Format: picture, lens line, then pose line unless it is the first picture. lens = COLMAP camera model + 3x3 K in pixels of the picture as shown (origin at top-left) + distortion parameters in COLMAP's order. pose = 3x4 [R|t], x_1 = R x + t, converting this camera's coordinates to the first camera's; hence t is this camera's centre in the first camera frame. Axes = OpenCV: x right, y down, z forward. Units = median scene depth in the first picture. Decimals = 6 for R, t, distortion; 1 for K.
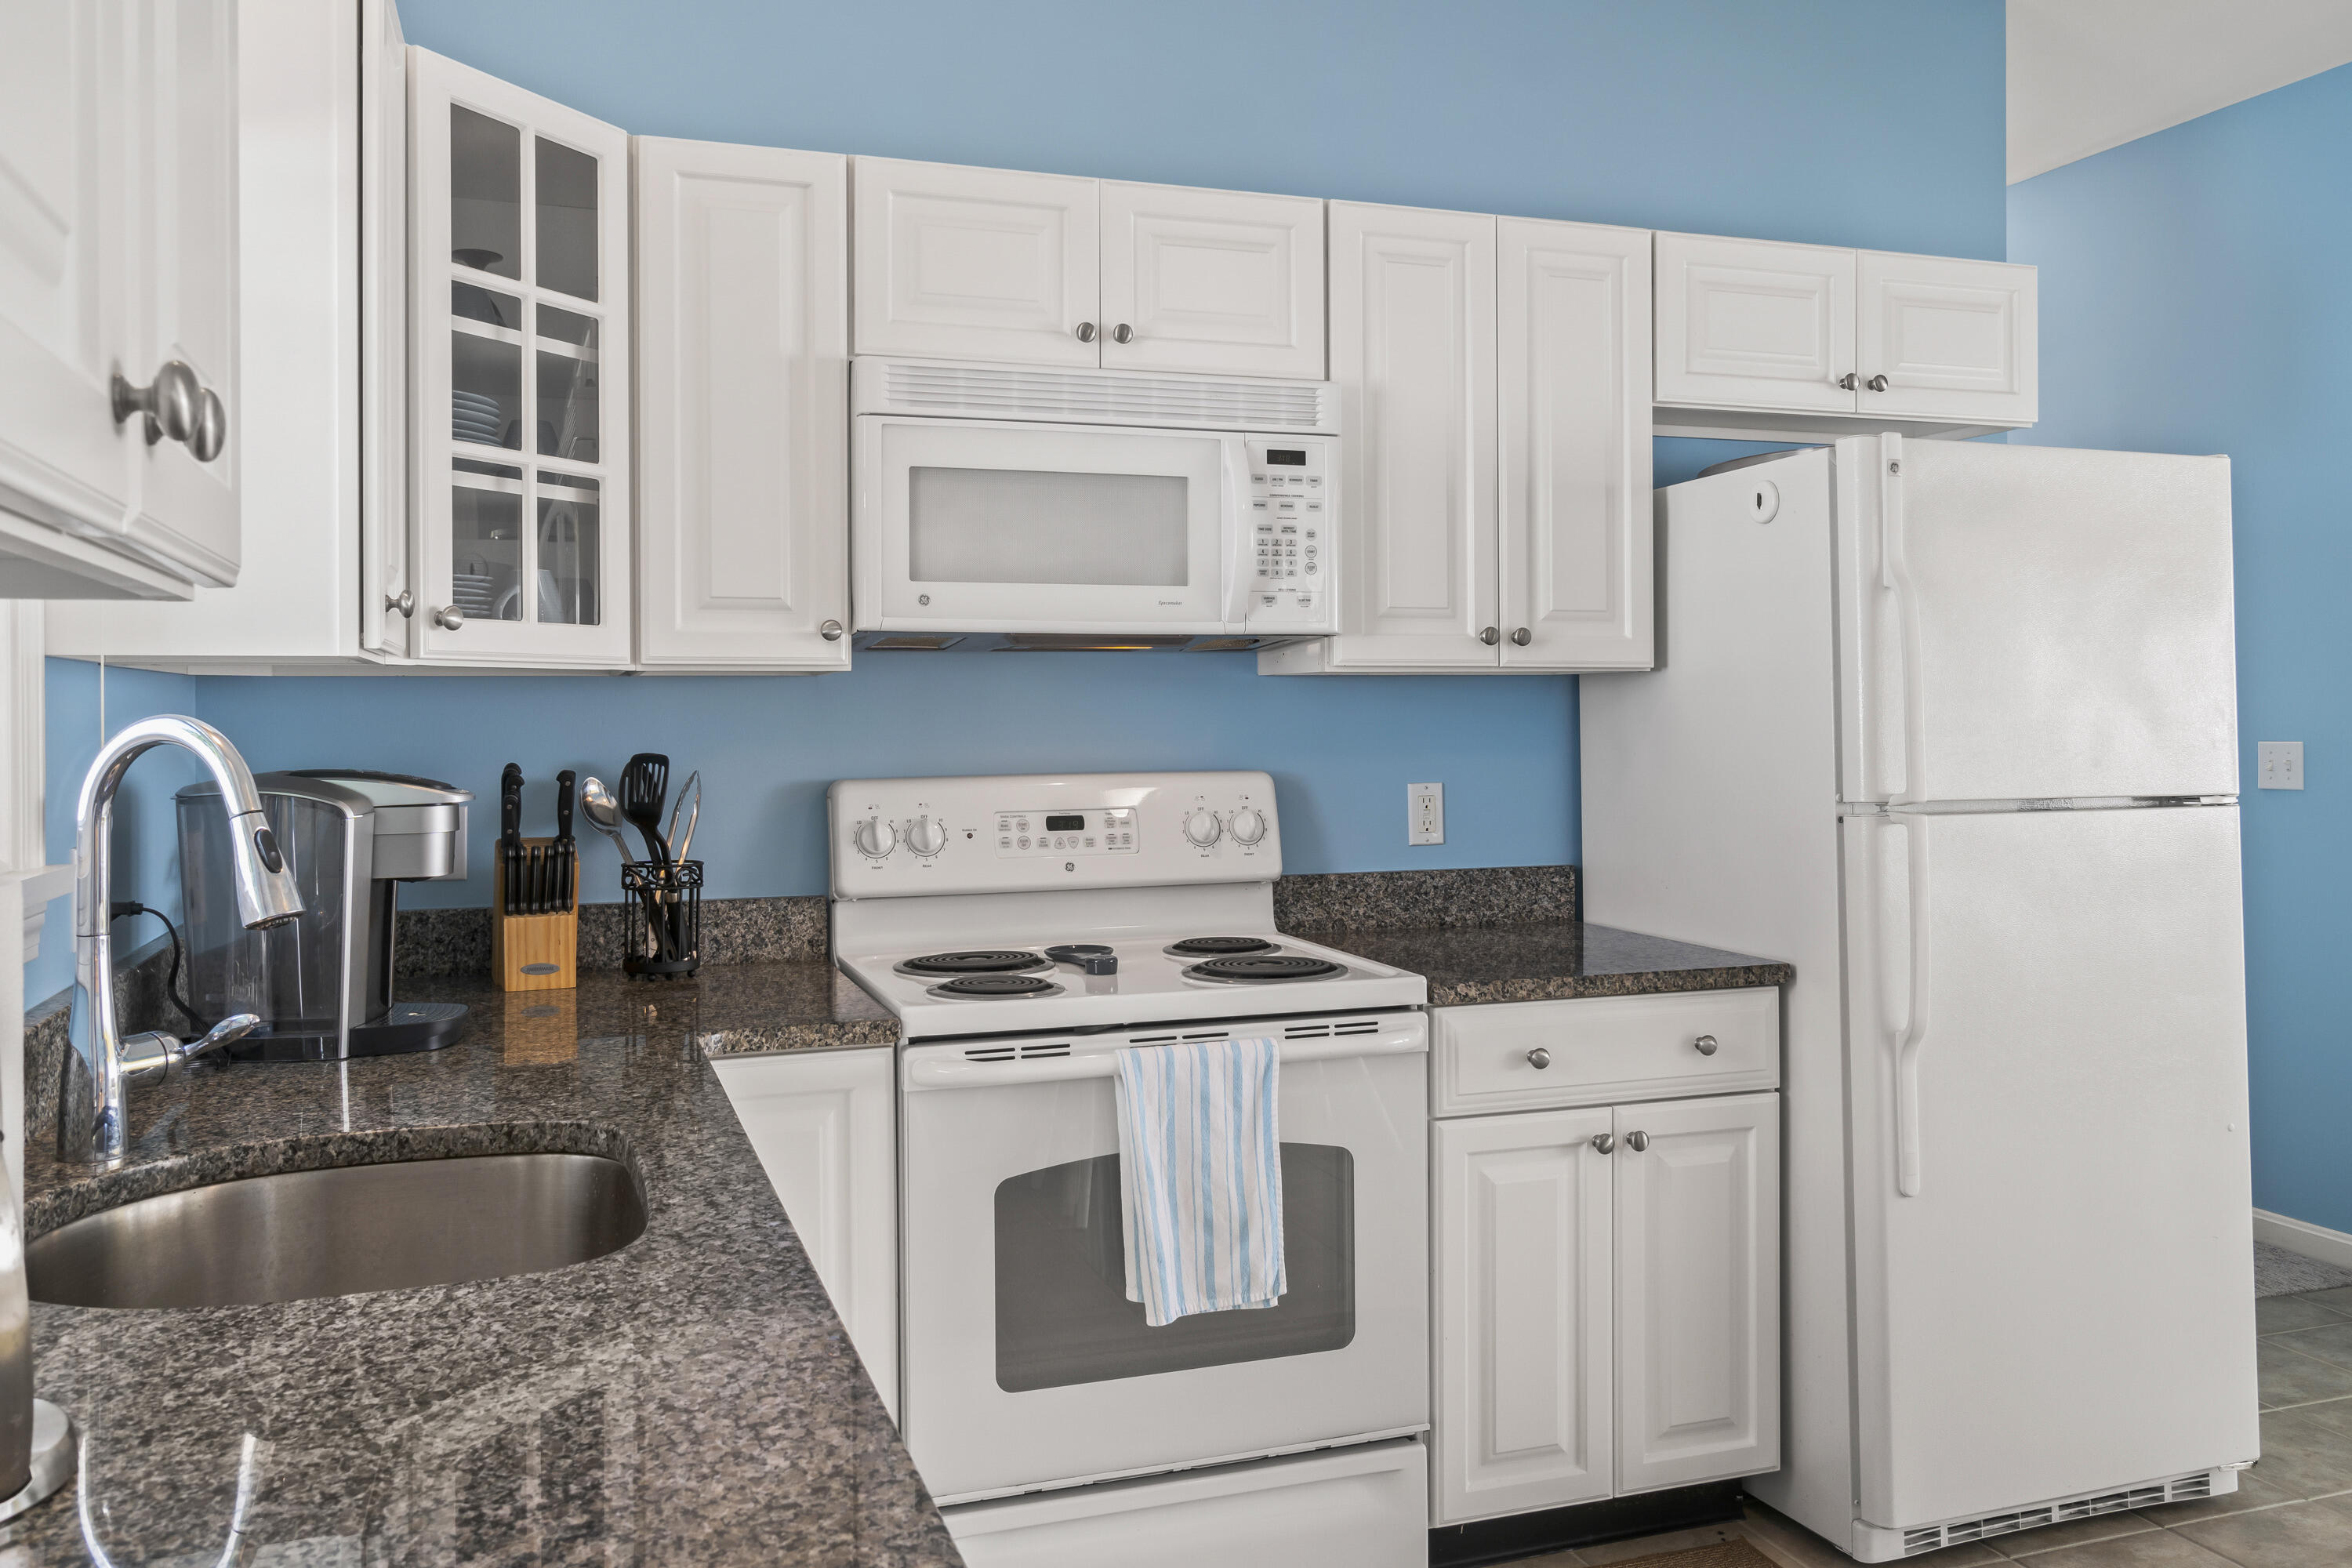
lens RADIAL K [[1836.4, 0, 1173.0], [0, 1836.4, 703.7], [0, 0, 1]] dist [0.004581, -0.001504]
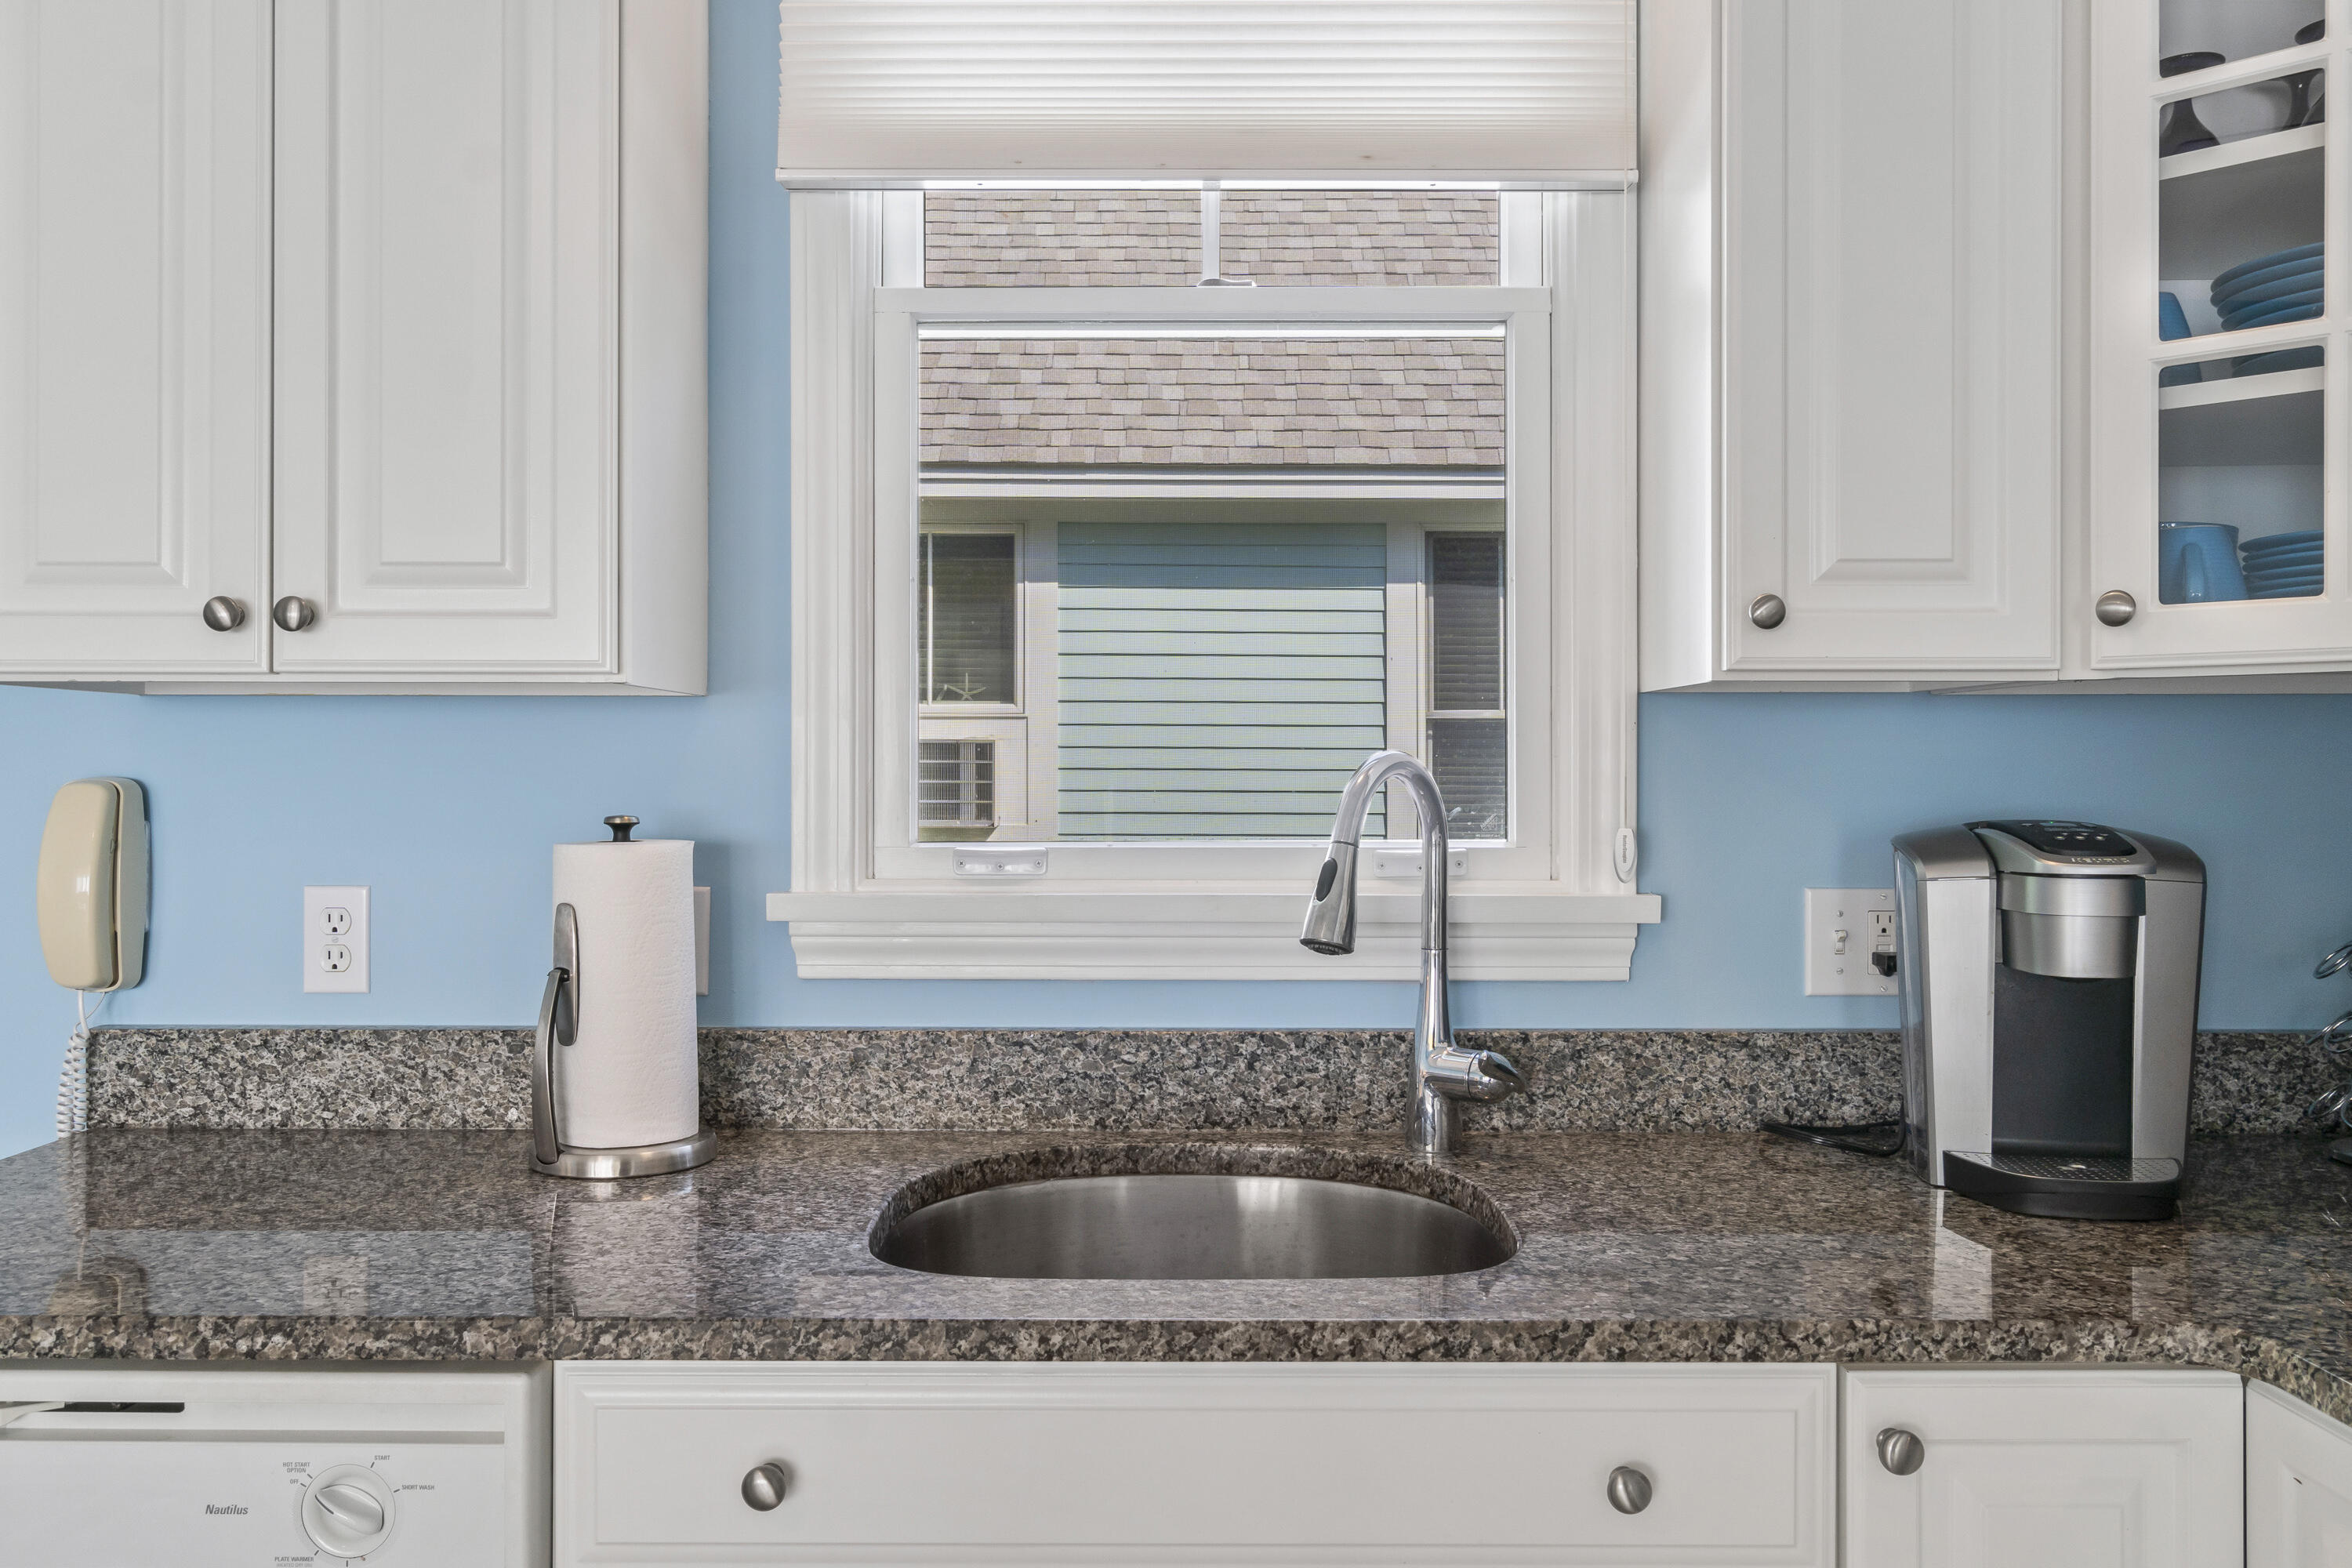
lens RADIAL K [[1804.9, 0, 1163.8], [0, 1804.9, 766.1], [0, 0, 1]] dist [0.003573, -0.003794]
pose [[-0.336173, 0.007658, -0.941769, 0.293276], [0.010083, 0.999939, 0.004532, 0.004542], [0.941746, -0.007972, -0.336230, 0.713847]]
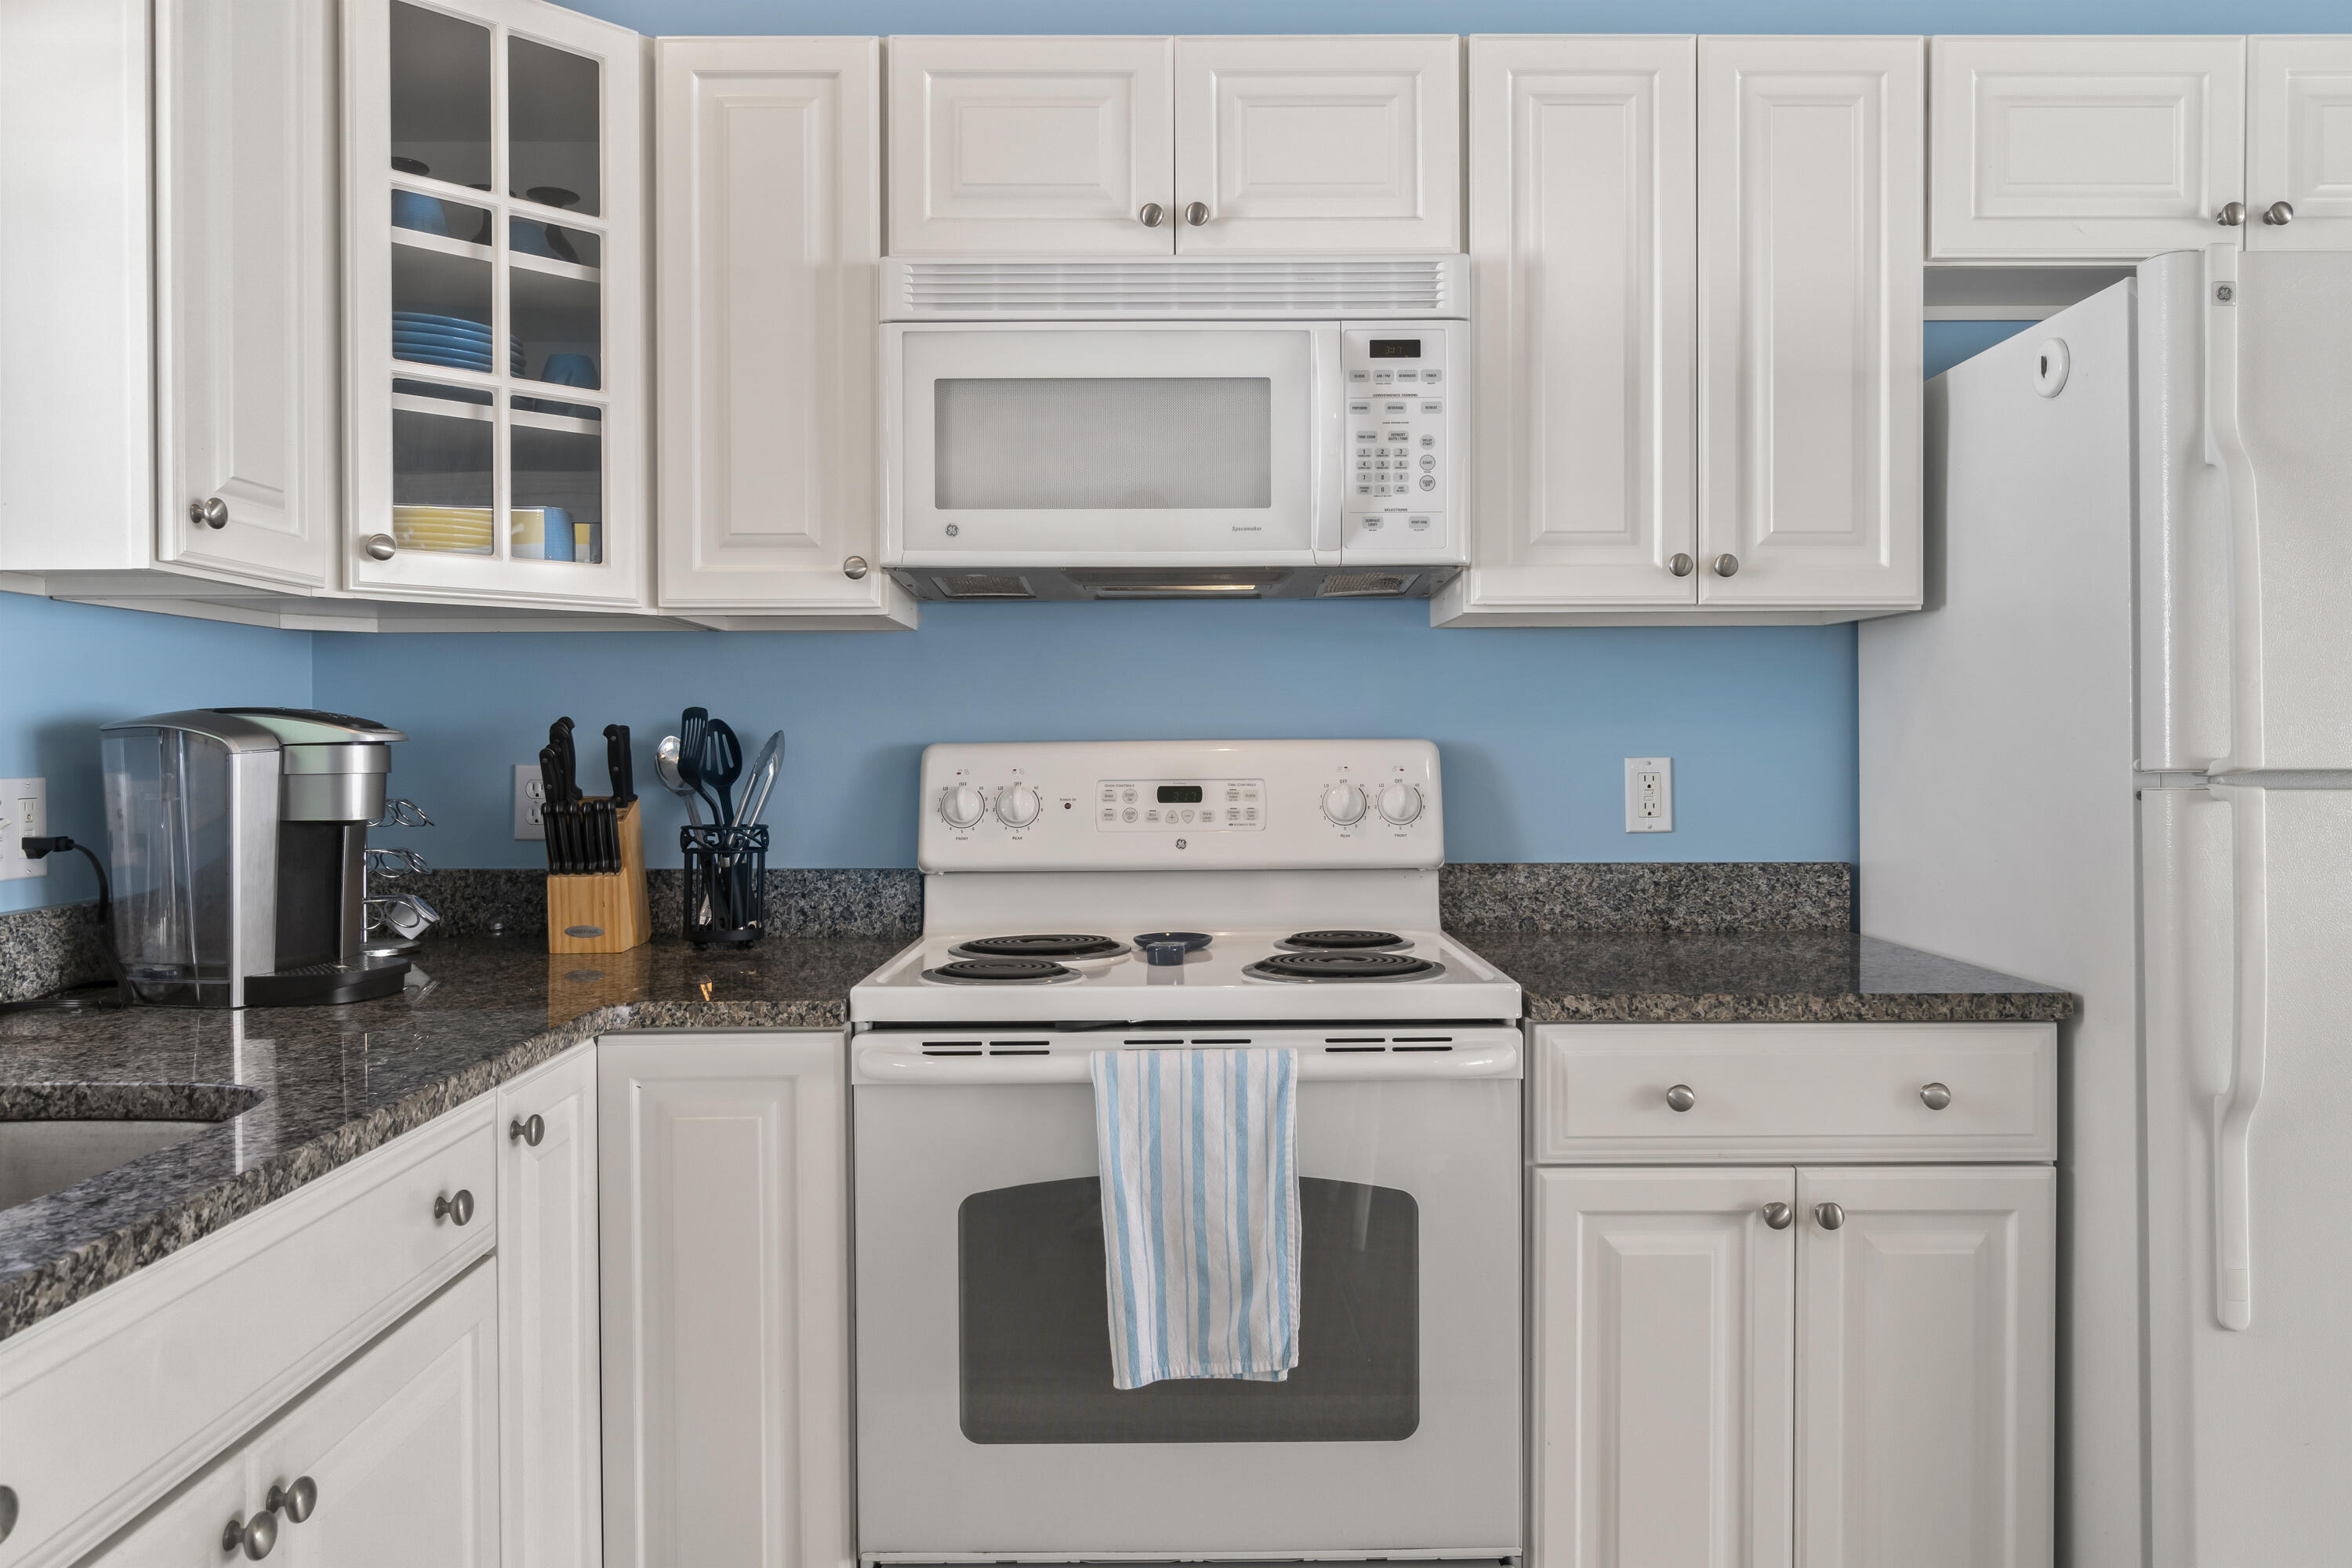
lens RADIAL K [[1708.3, 0, 1167.0], [0, 1708.3, 757.8], [0, 0, 1]] dist [-0.005934, 0.004625]
pose [[0.946199, 0.005337, -0.323540, 0.215862], [-0.000473, 0.999886, 0.015110, 0.038033], [0.323584, -0.014144, 0.946094, 0.243636]]
